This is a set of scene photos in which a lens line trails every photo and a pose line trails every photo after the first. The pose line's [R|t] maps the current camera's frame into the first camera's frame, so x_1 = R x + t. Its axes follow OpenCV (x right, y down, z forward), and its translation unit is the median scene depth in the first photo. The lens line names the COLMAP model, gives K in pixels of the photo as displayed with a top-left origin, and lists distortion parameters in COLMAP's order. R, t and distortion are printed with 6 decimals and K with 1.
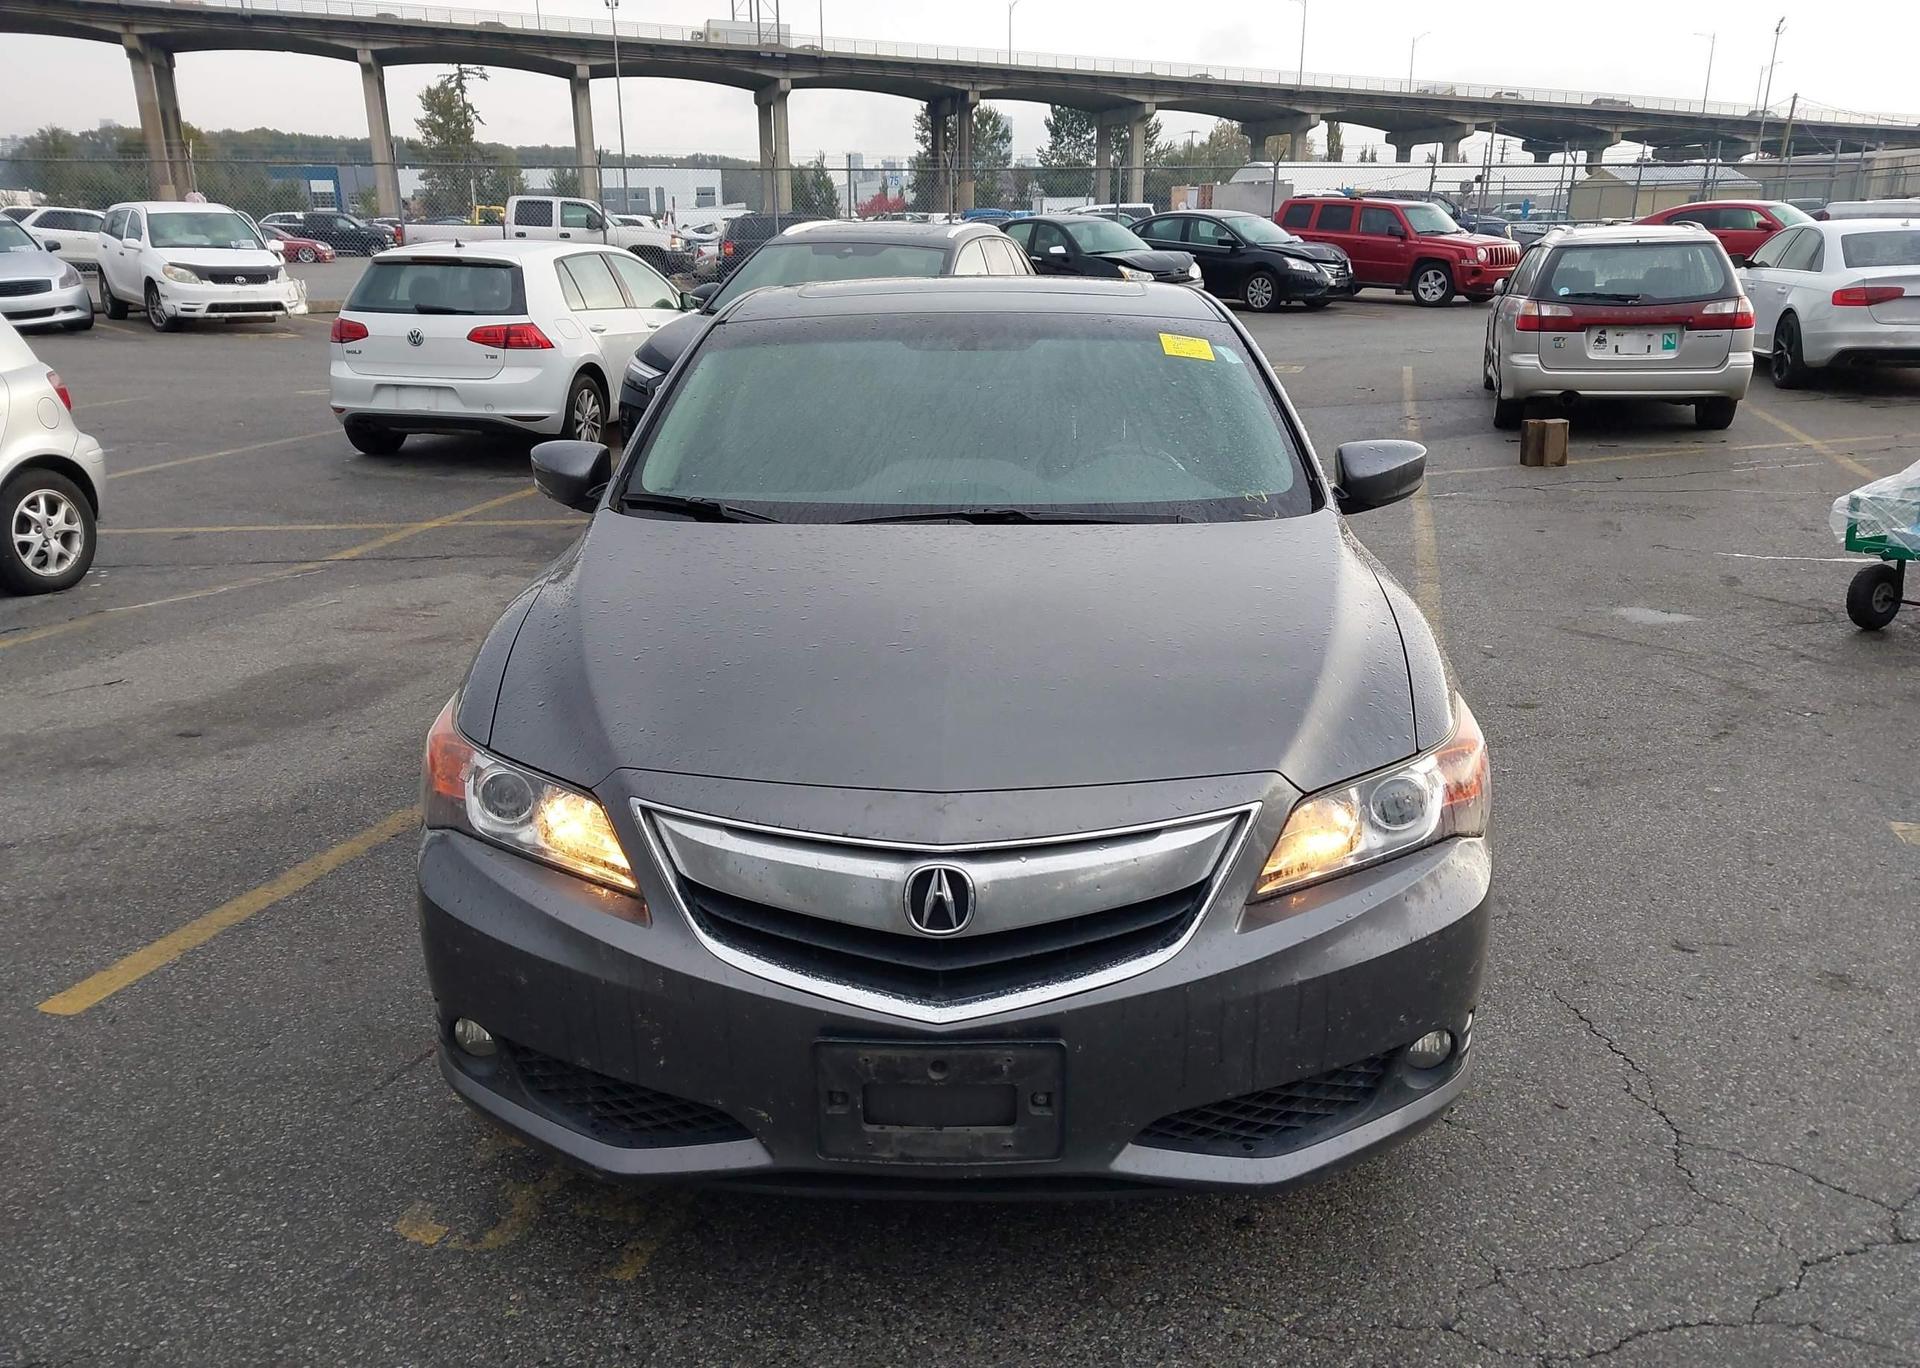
lens RADIAL K [[1516.7, 0, 957.0], [0, 1516.7, 687.3], [0, 0, 1]] dist [0.019778, -0.022554]
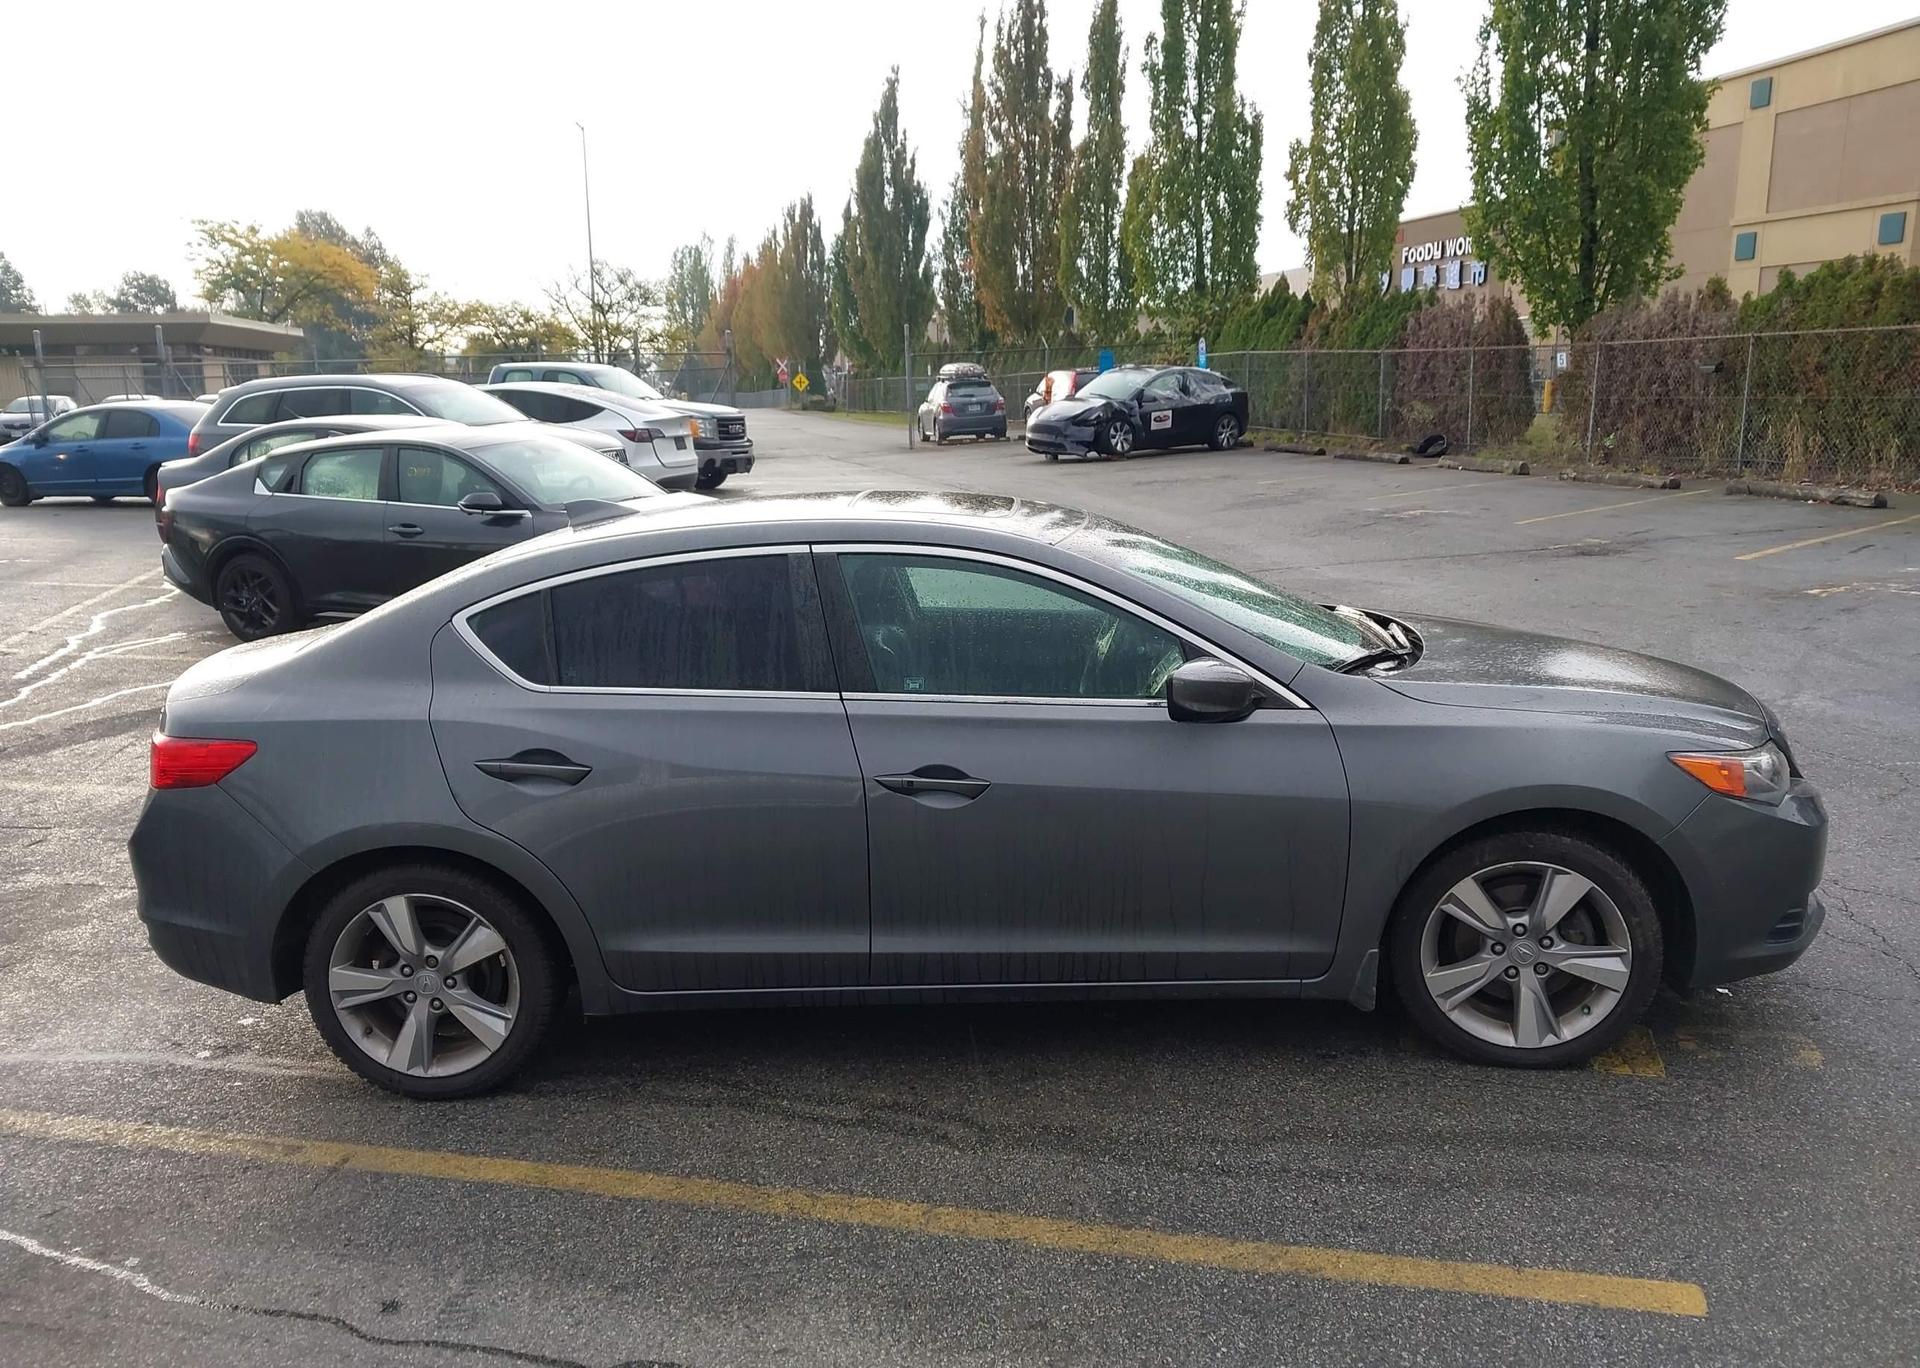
lens RADIAL K [[1516.7, 0, 942.8], [0, 1516.7, 696.2], [0, 0, 1]] dist [0.019778, -0.022554]
pose [[0.012800, -0.187356, 0.982209, -0.176395], [0.304487, 0.936369, 0.174644, -0.051927], [-0.952430, 0.296835, 0.069033, 0.156782]]
